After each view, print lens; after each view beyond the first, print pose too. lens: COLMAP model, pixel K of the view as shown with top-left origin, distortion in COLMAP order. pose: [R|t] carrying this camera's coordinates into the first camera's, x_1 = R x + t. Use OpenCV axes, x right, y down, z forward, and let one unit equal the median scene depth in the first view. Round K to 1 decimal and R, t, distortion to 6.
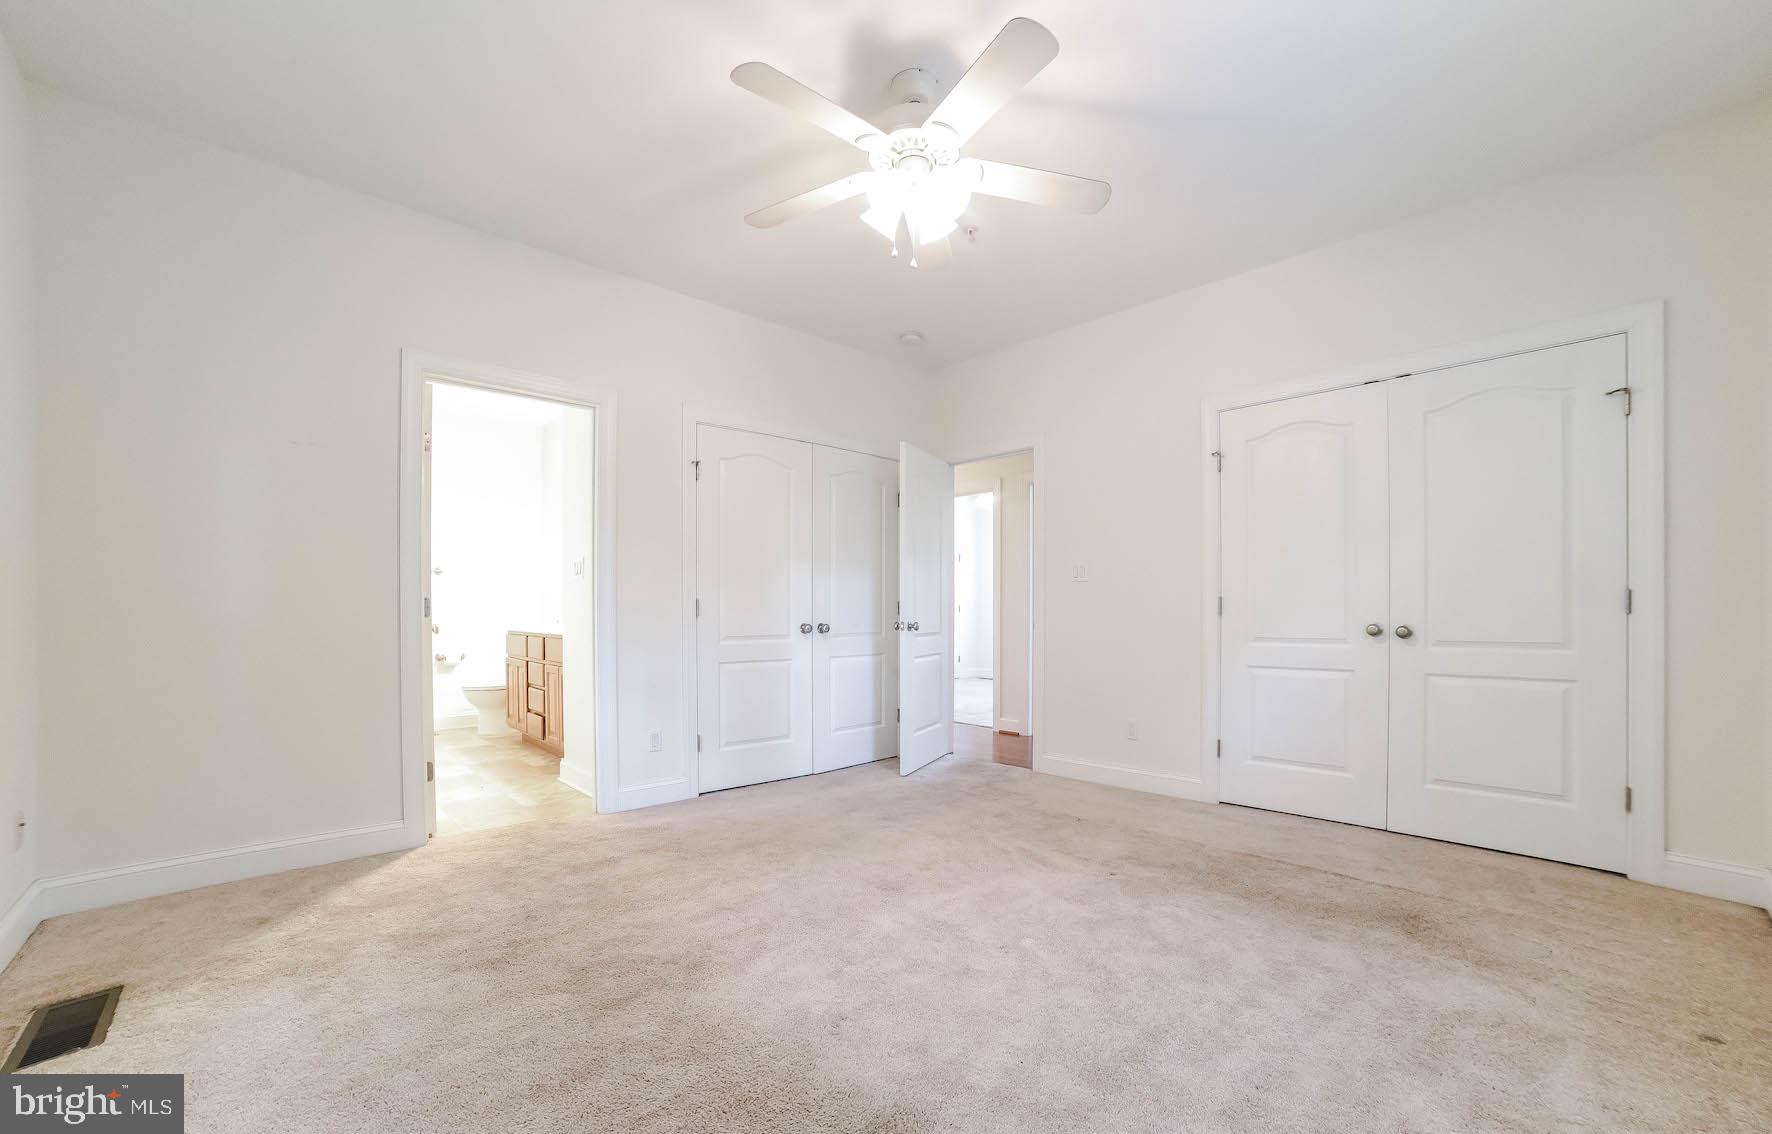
lens RADIAL K [[705.6, 0, 887.6], [0, 705.6, 606.0], [0, 0, 1]] dist [-0.083778, 0.032121]
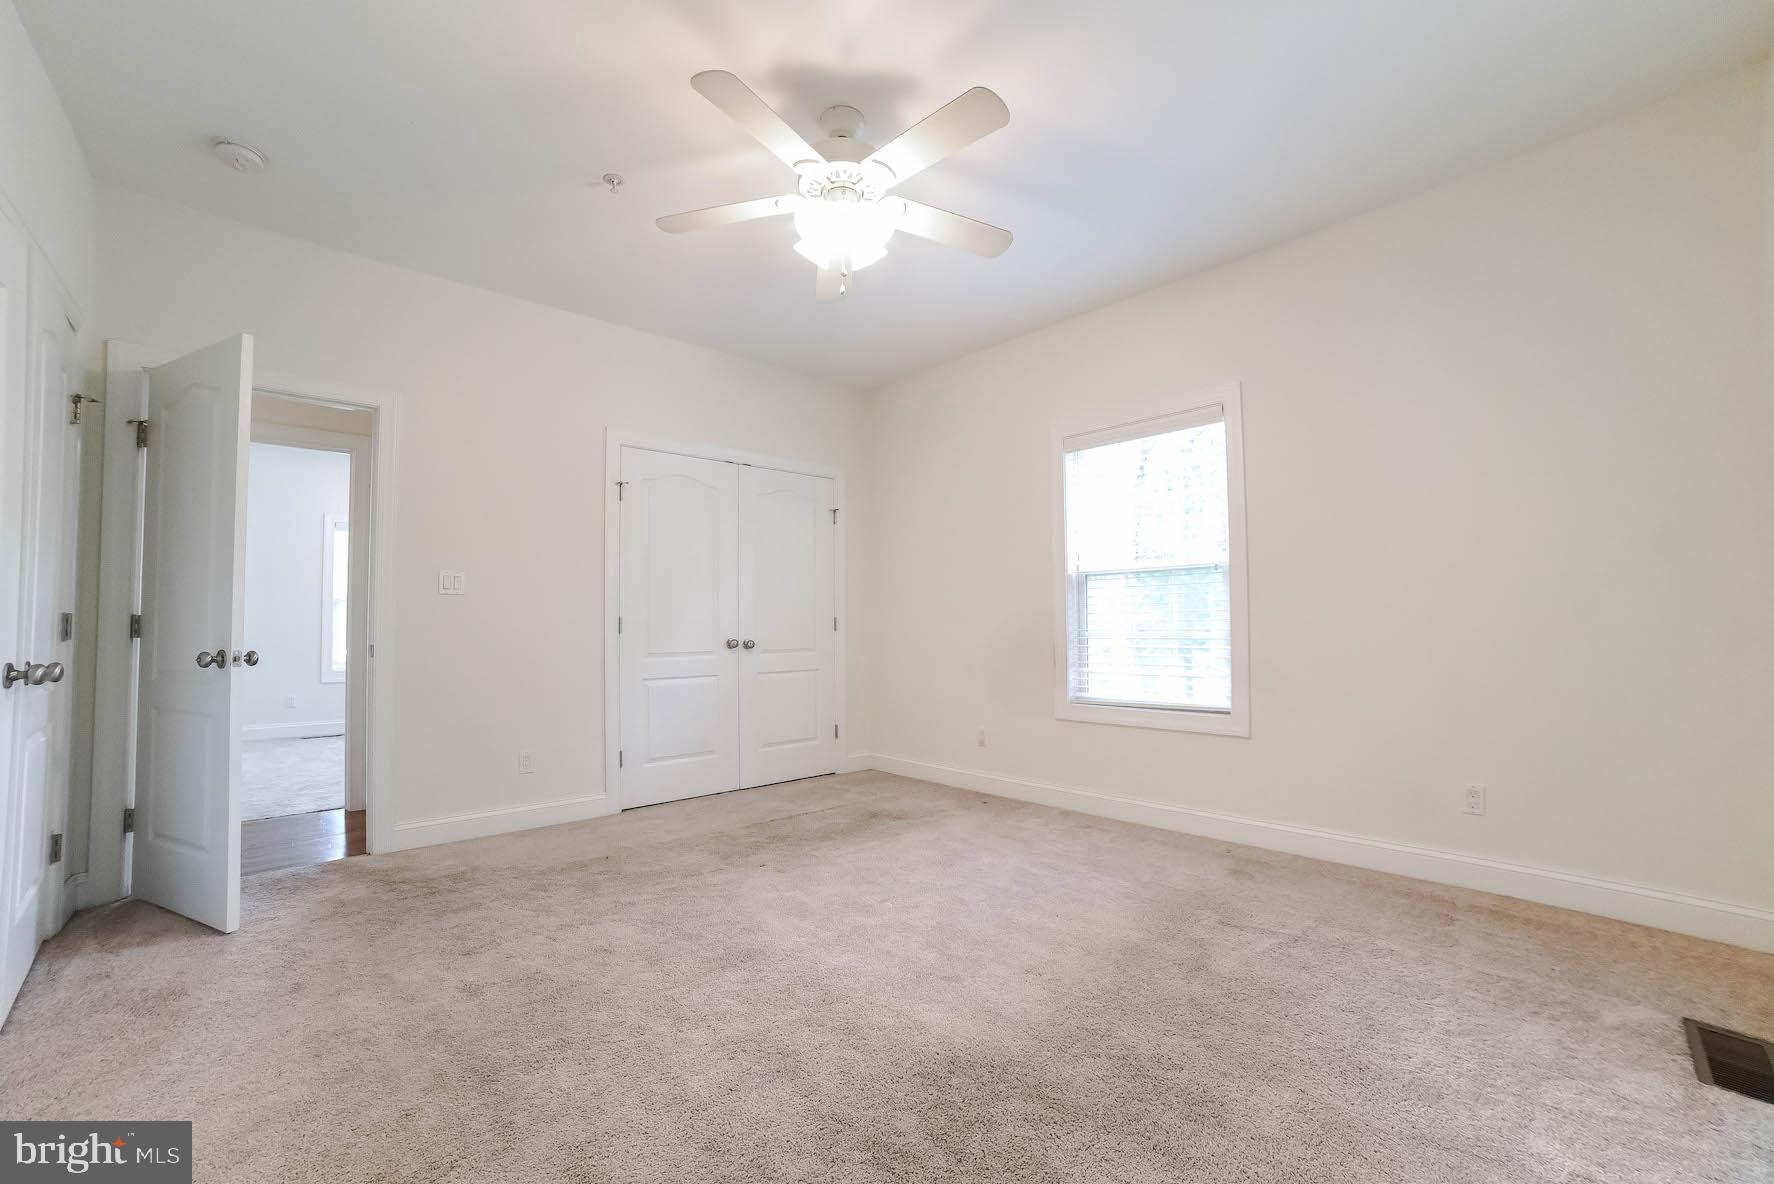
lens RADIAL K [[713.1, 0, 891.2], [0, 713.1, 603.2], [0, 0, 1]] dist [-0.088330, 0.035166]
pose [[0.013537, 0.039397, 0.999132, -0.819555], [0.000073, 0.999223, -0.039402, 0.012330], [-0.999908, 0.000606, 0.013524, 0.783644]]
